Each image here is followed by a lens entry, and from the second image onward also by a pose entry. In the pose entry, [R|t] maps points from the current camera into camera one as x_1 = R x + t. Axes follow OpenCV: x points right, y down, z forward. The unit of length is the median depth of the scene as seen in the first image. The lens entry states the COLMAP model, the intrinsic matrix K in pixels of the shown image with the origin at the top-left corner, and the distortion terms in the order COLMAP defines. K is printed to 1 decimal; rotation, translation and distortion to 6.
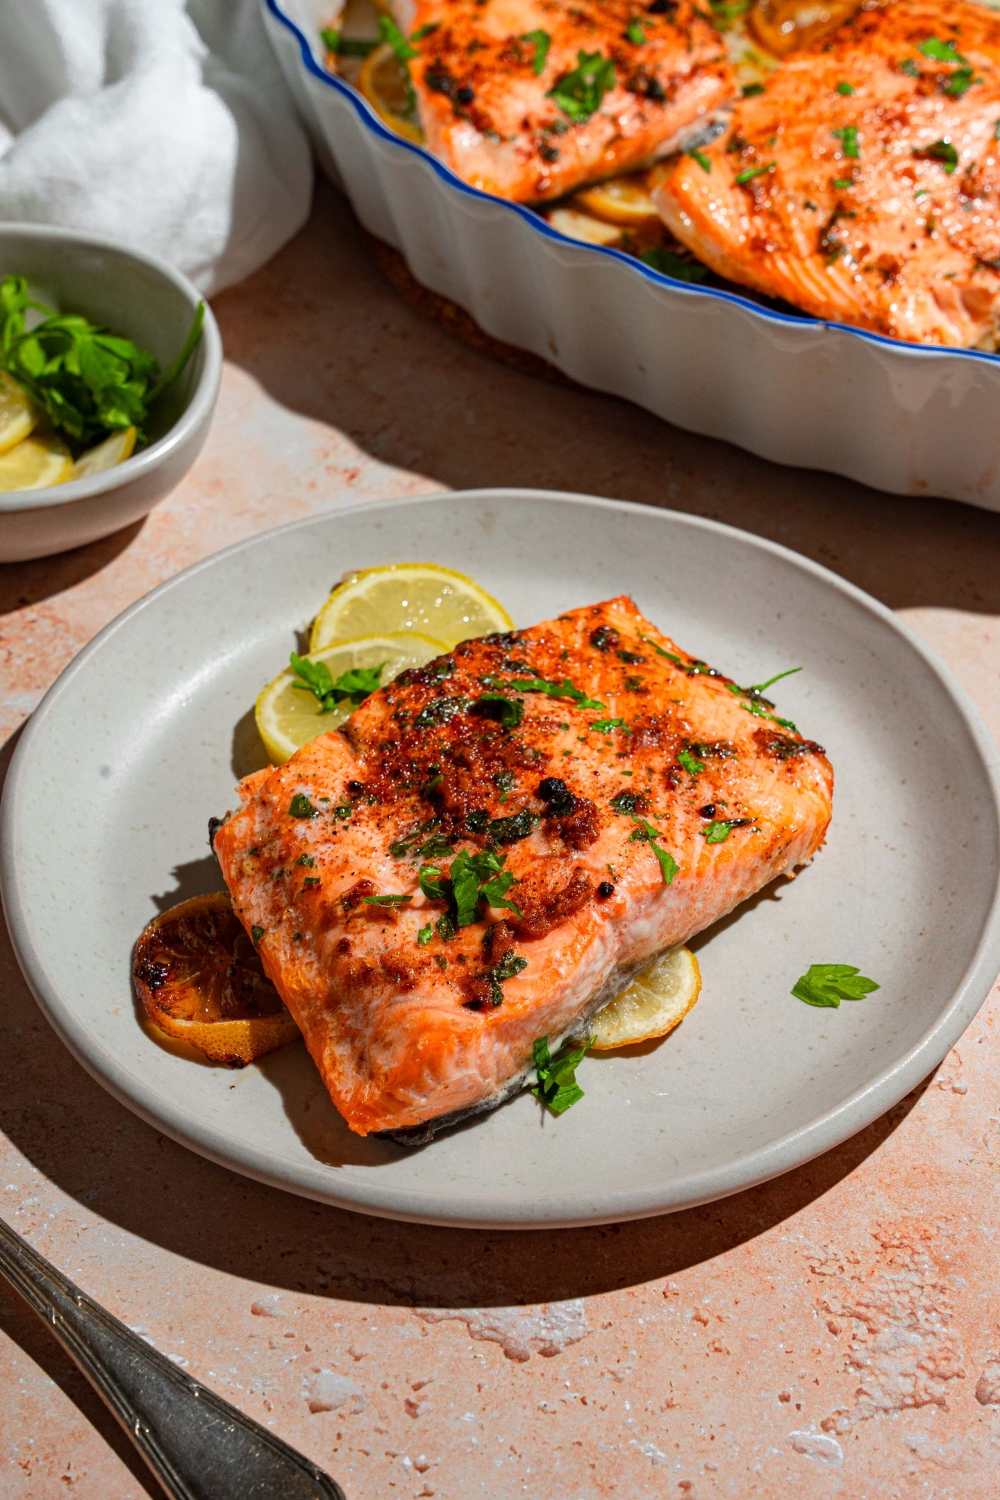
lens RADIAL K [[3140.0, 0, 554.0], [0, 3140.0, 734.0], [0, 0, 1]] dist [0.158978, 0.000000]
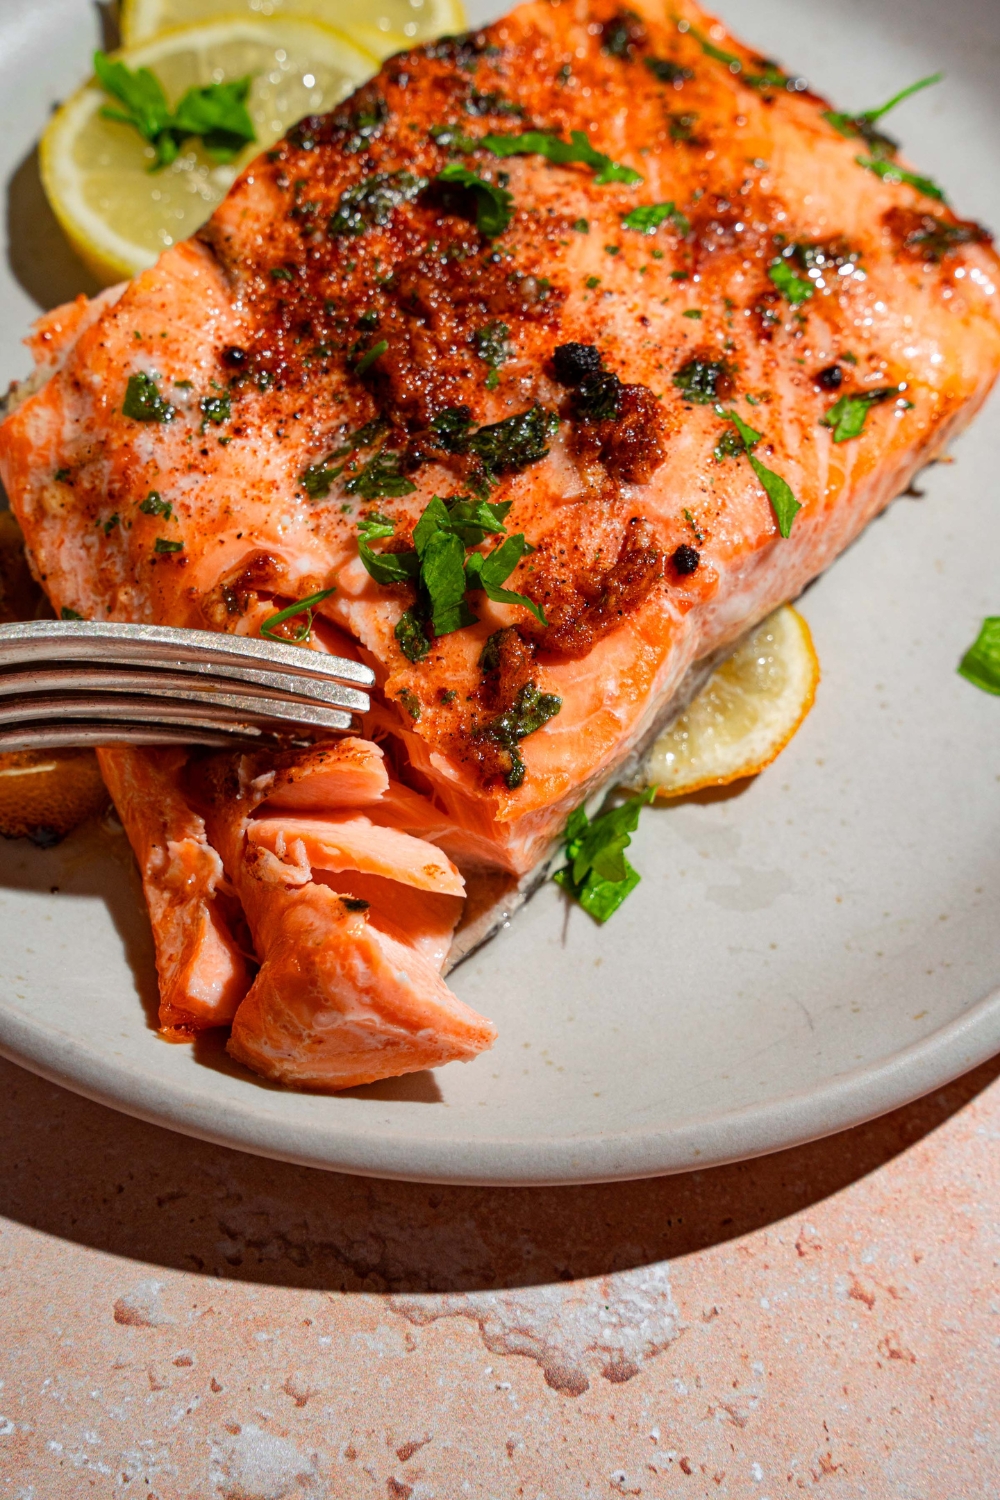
lens RADIAL K [[2922.4, 0, 532.1], [0, 2922.4, 696.9], [0, 0, 1]] dist [0.161331, 0.000000]
pose [[0.996509, -0.030067, 0.077878, -0.053319], [0.004398, 0.950500, 0.310693, -0.092861], [-0.083364, -0.309266, 0.947315, 0.468944]]
